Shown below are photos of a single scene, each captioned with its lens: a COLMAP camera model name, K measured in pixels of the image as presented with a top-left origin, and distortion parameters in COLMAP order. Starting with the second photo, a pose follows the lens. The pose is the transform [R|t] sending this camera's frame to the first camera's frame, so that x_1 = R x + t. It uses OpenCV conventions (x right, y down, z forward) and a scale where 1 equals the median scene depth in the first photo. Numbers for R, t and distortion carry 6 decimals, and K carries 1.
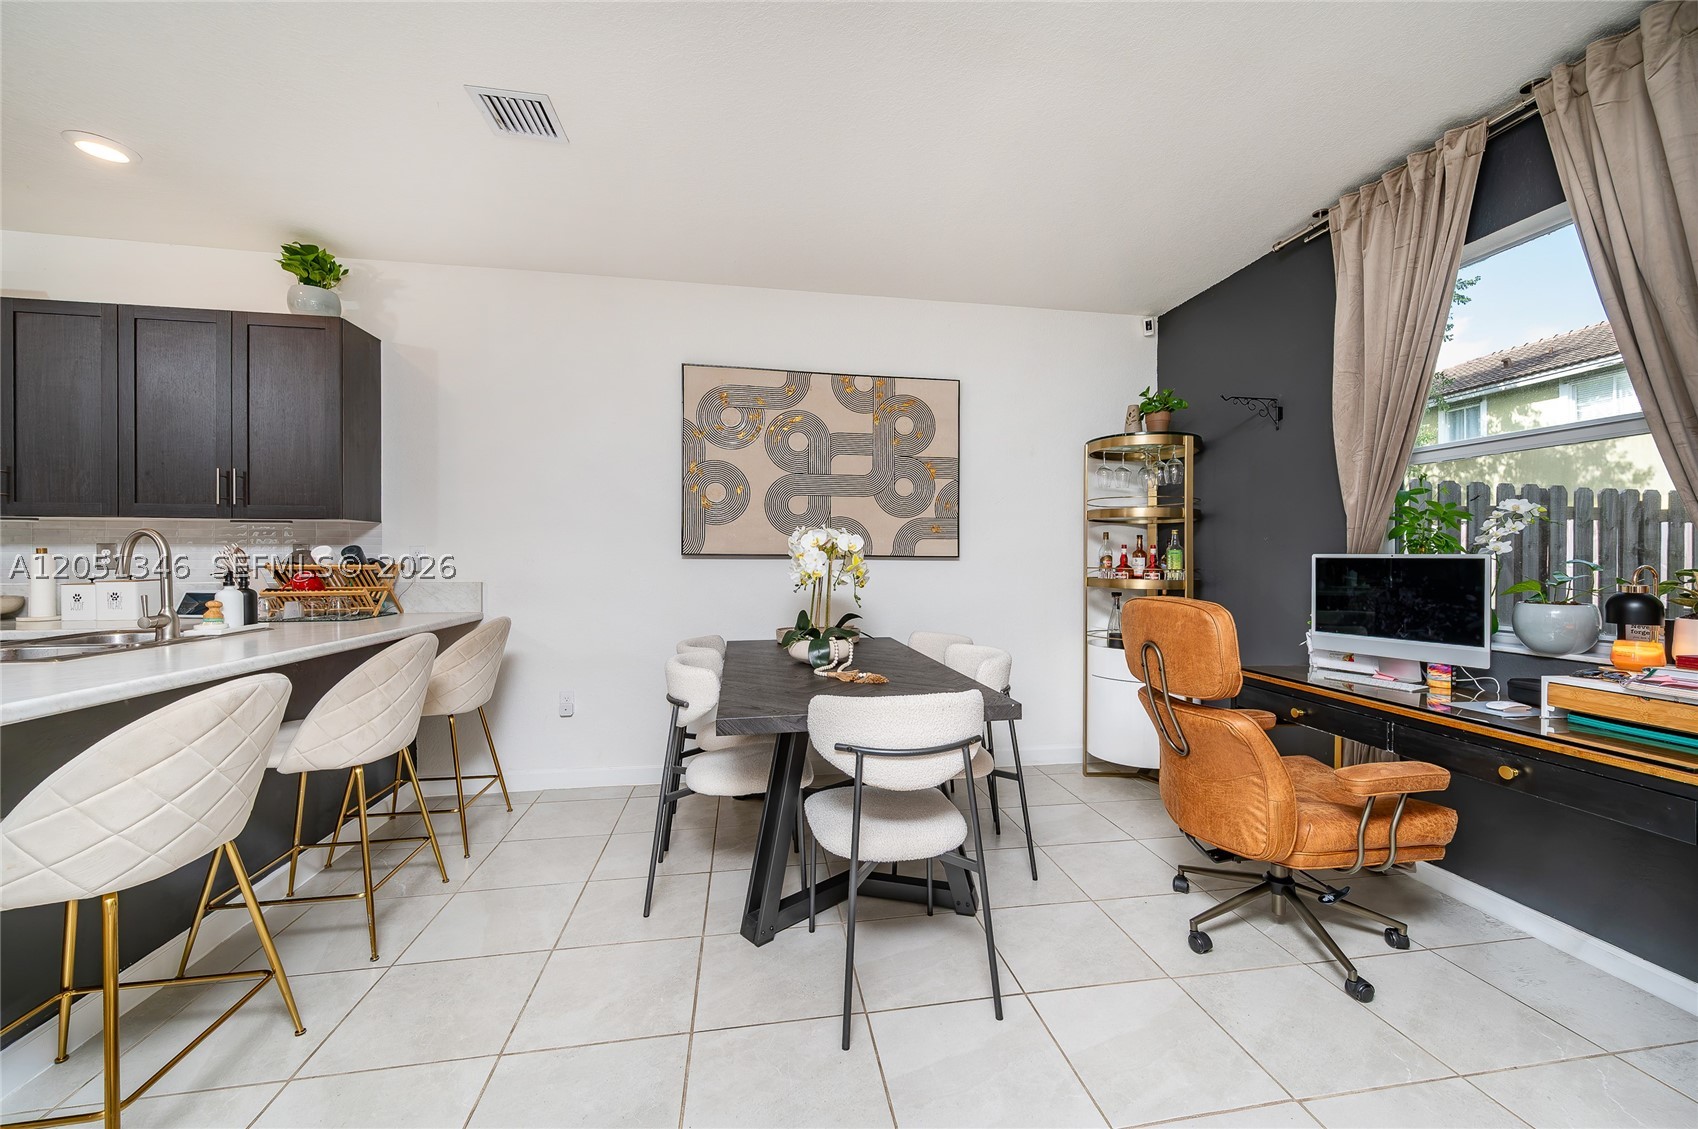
lens RADIAL K [[672.3, 0, 851.1], [0, 672.3, 560.8], [0, 0, 1]] dist [0.000109, 0.000082]
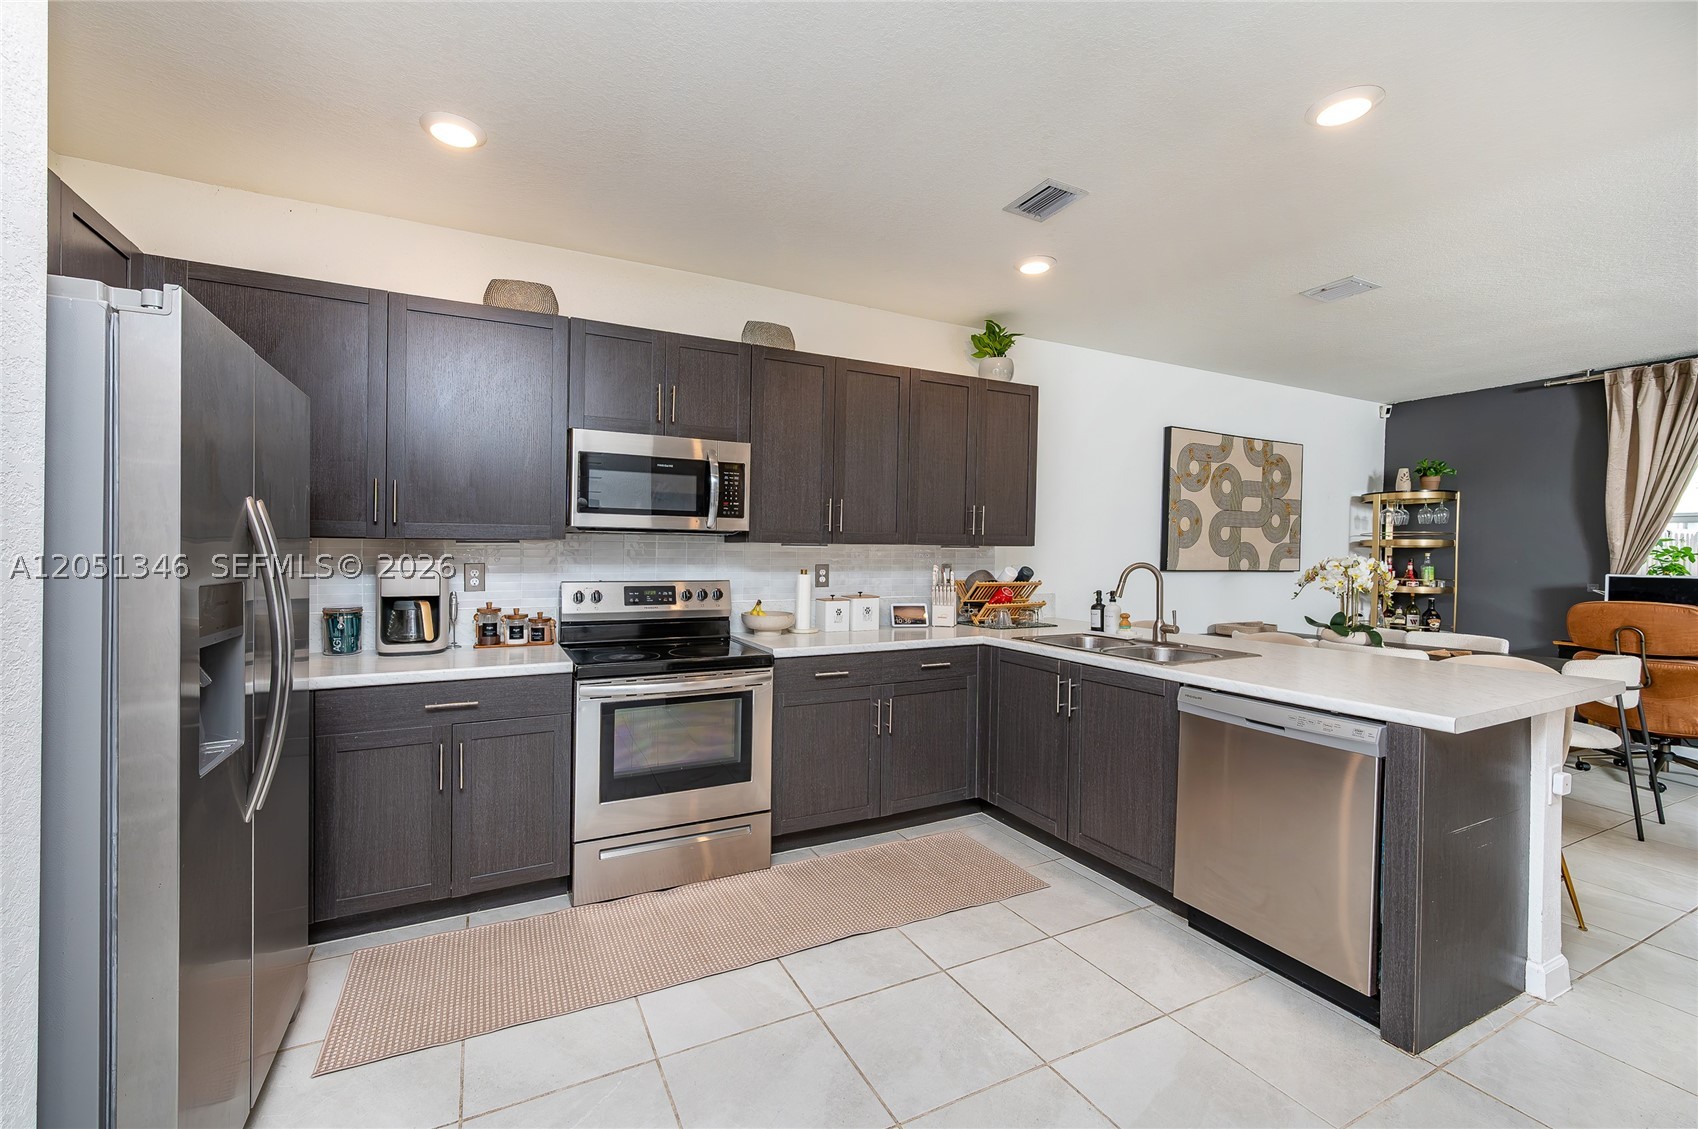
lens RADIAL K [[680.3, 0, 842.1], [0, 680.3, 563.2], [0, 0, 1]] dist [-0.001563, -0.000038]
pose [[0.962663, 0.001170, 0.270702, -1.303178], [-0.004471, 0.999923, 0.011580, -0.038841], [-0.270667, -0.012358, 0.962594, -0.120120]]
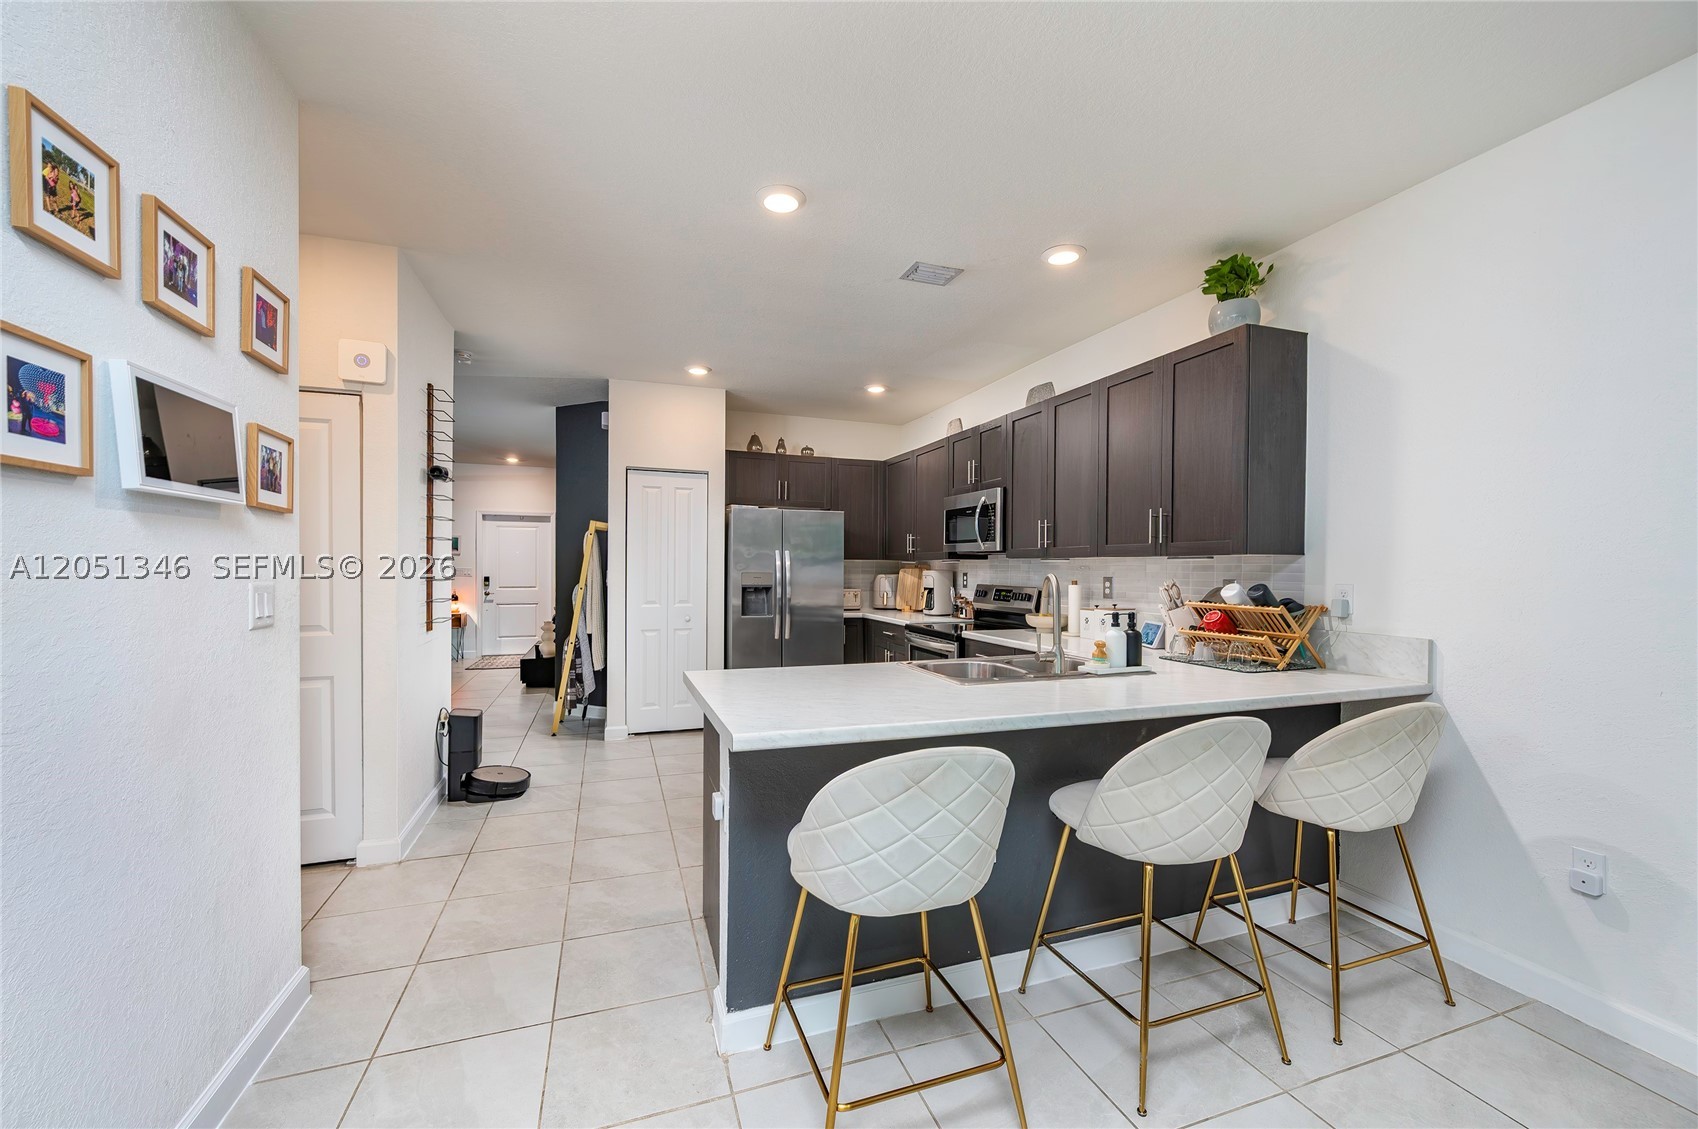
lens RADIAL K [[659.5, 0, 854.0], [0, 659.5, 574.2], [0, 0, 1]] dist [-0.027367, -0.000070]
pose [[0.165589, 0.008739, -0.986156, -0.007350], [-0.010680, 0.999918, 0.007068, -0.032309], [0.986137, 0.009362, 0.165669, 0.324202]]
